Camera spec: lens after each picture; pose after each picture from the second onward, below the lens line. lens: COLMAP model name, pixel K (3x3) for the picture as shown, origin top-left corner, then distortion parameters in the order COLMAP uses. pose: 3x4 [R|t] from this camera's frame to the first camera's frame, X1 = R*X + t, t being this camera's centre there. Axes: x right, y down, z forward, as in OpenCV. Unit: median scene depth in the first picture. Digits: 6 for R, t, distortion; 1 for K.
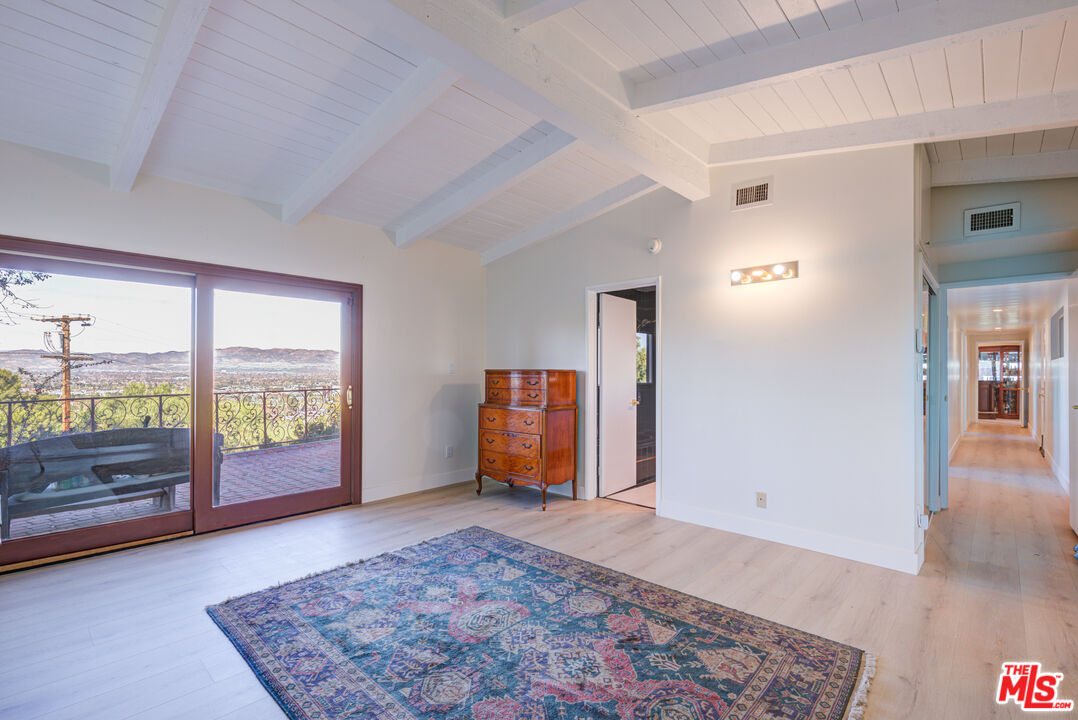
lens RADIAL K [[494.4, 0, 532.7], [0, 494.4, 368.7], [0, 0, 1]] dist [0.001088, -0.000178]
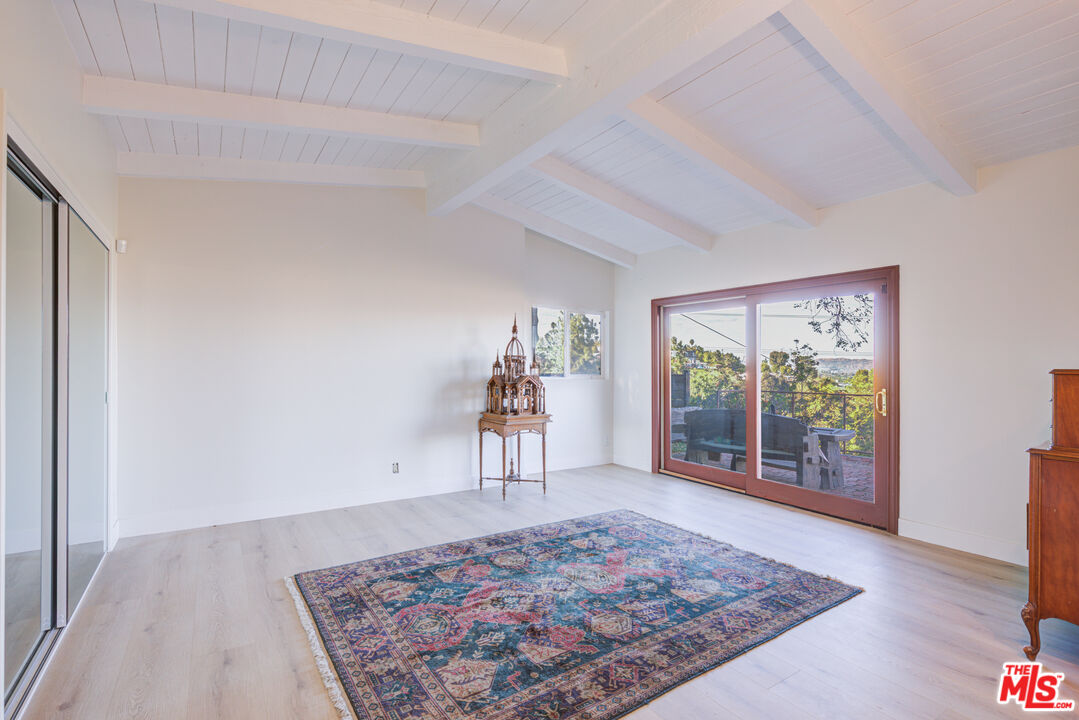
lens RADIAL K [[492.7, 0, 533.9], [0, 492.7, 363.9], [0, 0, 1]] dist [-0.000078, -0.000259]
pose [[-0.228743, -0.009644, -0.973439, 0.955046], [-0.012051, 0.999902, -0.007074, 0.008952], [0.973412, 0.010112, -0.228837, 0.992719]]
